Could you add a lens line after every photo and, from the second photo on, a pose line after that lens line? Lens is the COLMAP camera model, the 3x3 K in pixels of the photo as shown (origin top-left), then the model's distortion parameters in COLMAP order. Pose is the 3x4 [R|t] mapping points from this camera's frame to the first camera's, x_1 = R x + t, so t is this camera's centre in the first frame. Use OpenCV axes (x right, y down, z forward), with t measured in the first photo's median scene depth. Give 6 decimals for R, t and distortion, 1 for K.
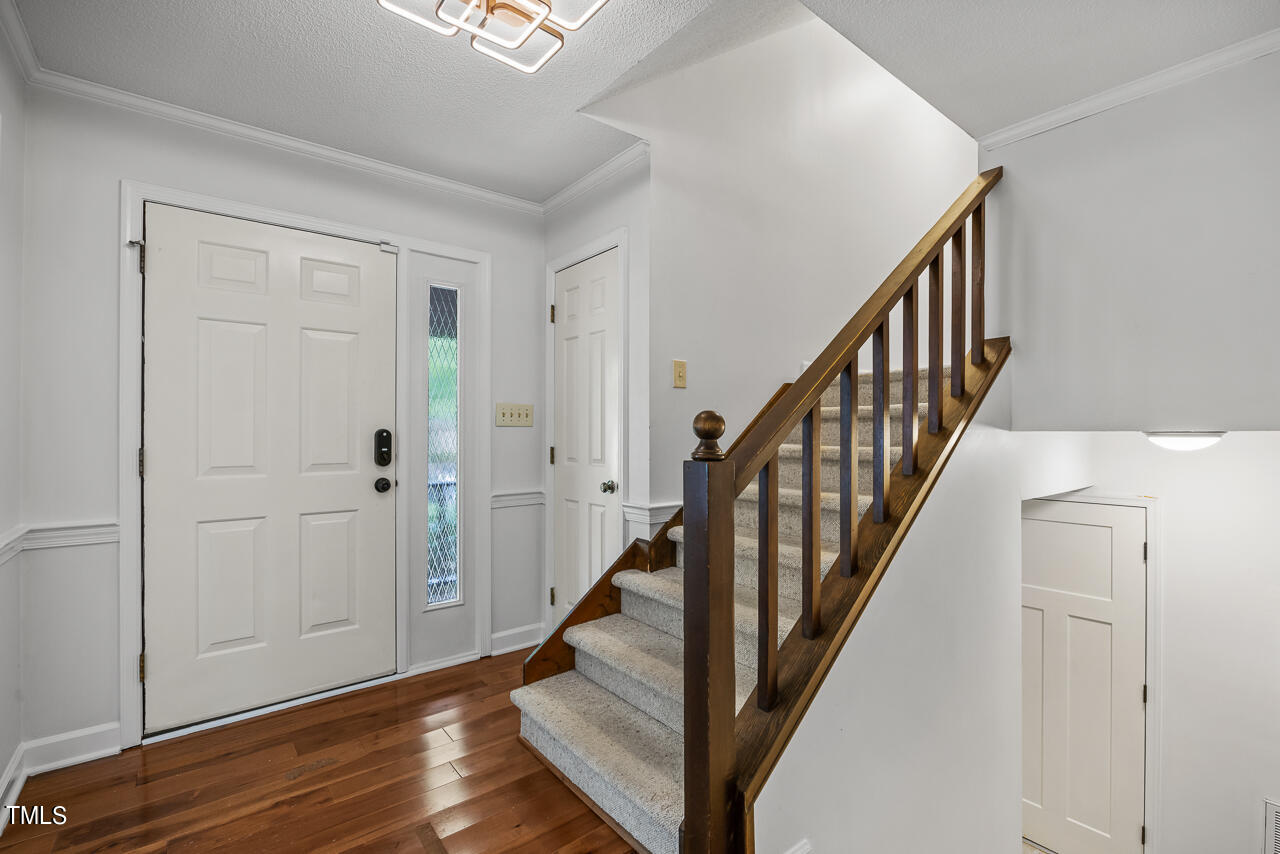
lens RADIAL K [[581.3, 0, 639.1], [0, 581.3, 430.5], [0, 0, 1]] dist [-0.000565, -0.000108]
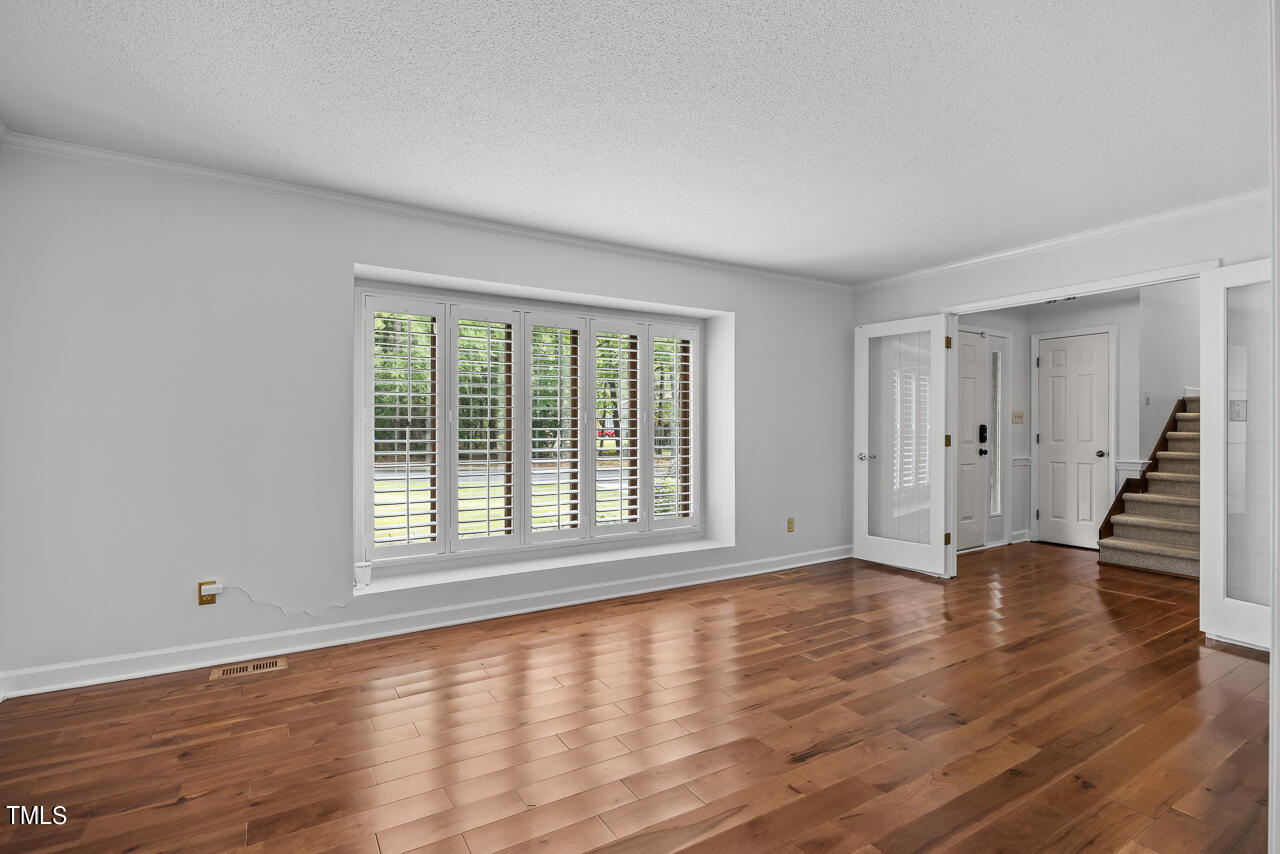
lens RADIAL K [[626.5, 0, 634.4], [0, 626.5, 425.6], [0, 0, 1]] dist [-0.004793, -0.000146]
pose [[0.994327, 0.000043, -0.106369, -1.403749], [0.000158, 0.999998, 0.001880, -0.003393], [0.106369, -0.001886, 0.994325, -1.291634]]
